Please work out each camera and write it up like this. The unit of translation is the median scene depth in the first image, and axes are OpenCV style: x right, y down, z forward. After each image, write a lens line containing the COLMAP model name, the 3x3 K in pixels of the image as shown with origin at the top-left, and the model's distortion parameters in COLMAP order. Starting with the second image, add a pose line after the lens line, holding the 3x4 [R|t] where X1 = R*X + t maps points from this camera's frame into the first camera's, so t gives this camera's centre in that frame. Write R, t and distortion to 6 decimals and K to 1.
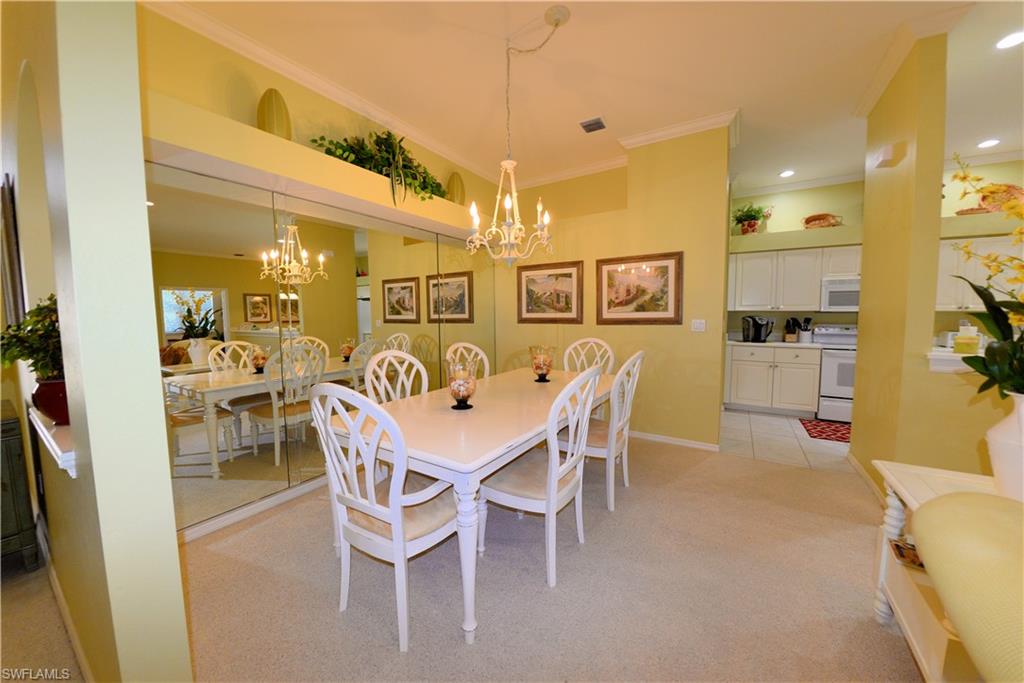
lens RADIAL K [[355.6, 0, 513.4], [0, 355.6, 337.3], [0, 0, 1]] dist [-0.022997, -0.000011]
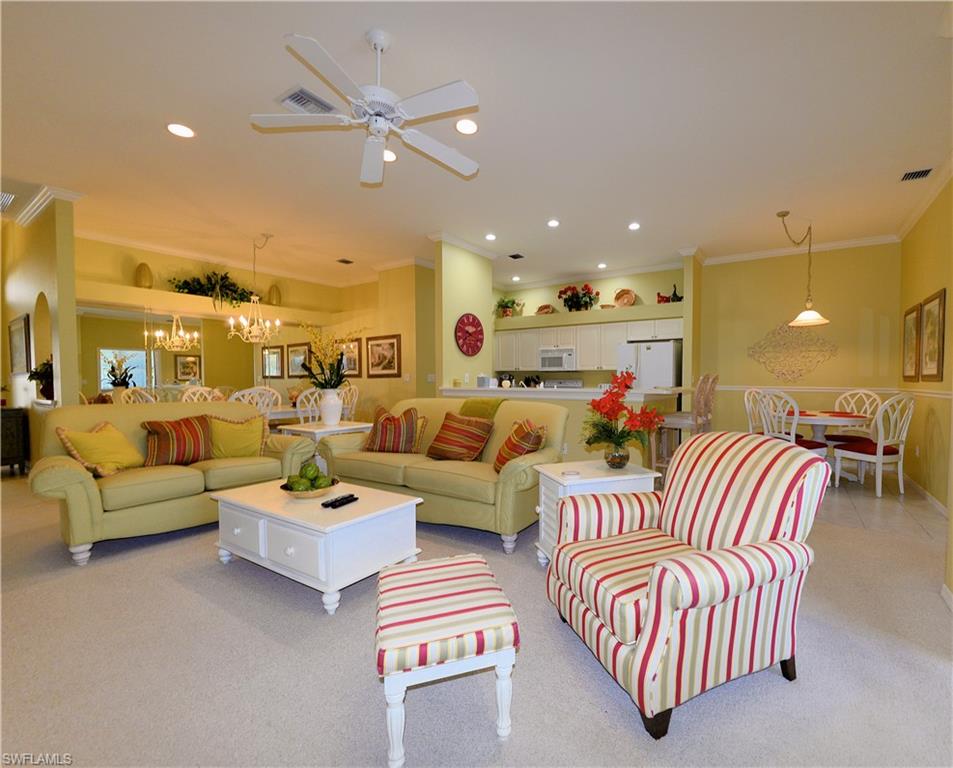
lens RADIAL K [[418.8, 0, 541.9], [0, 418.8, 393.4], [0, 0, 1]] dist [-0.027018, -0.000282]
pose [[0.999751, 0.007400, 0.021030, 0.929857], [-0.006736, 0.999482, -0.031477, 0.081826], [-0.021253, 0.031328, 0.999283, -0.830463]]
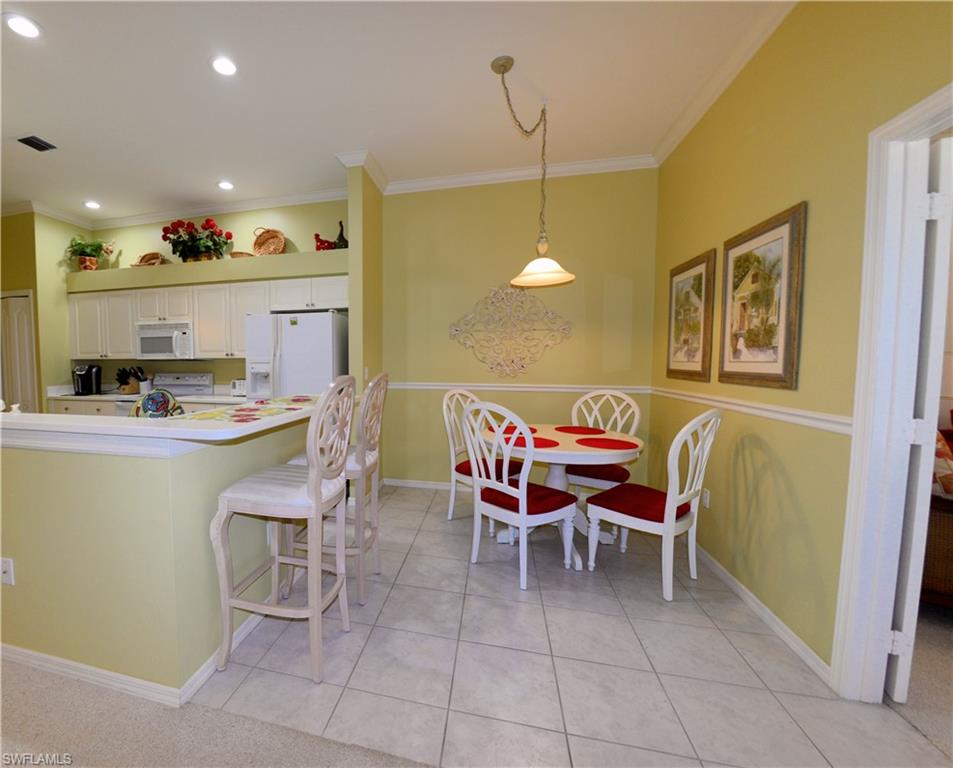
lens RADIAL K [[418.6, 0, 382.7], [0, 418.6, 387.7], [0, 0, 1]] dist [-0.024644, -0.000082]
pose [[0.956449, -0.017346, 0.291384, 1.272321], [0.017307, 0.999847, 0.002711, 0.007043], [-0.291386, 0.002450, 0.956602, -0.231596]]
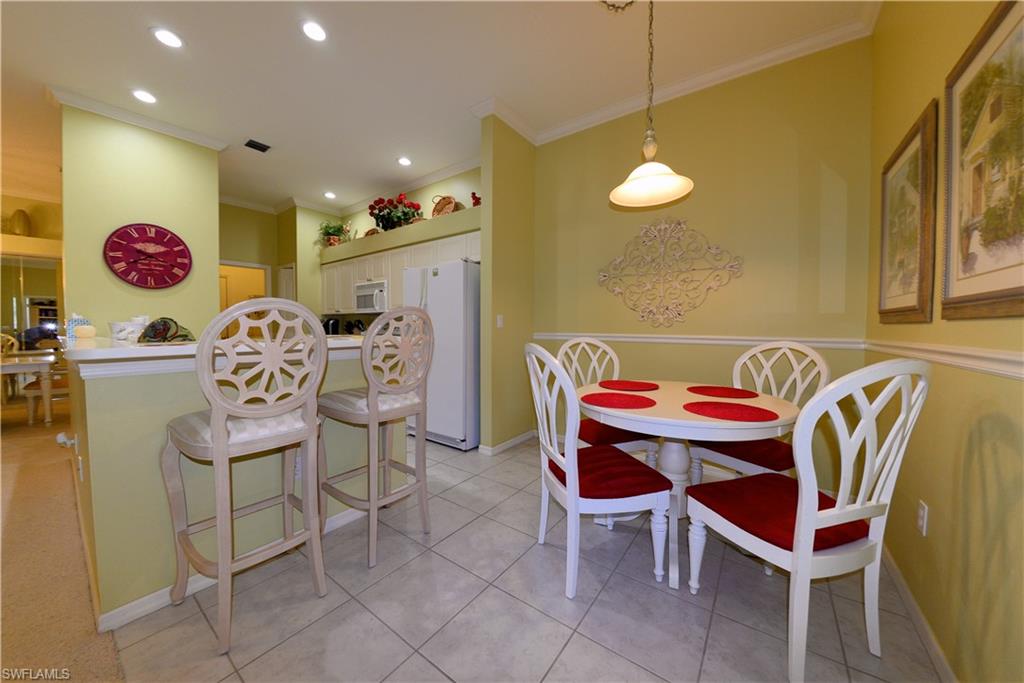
lens RADIAL K [[348.0, 0, 515.4], [0, 348.0, 341.8], [0, 0, 1]] dist [-0.025482, 0.000022]
pose [[0.998004, 0.007842, -0.062664, 1.592495], [-0.009171, 0.999738, -0.020949, 0.038101], [0.062483, 0.021482, 0.997815, -0.094201]]
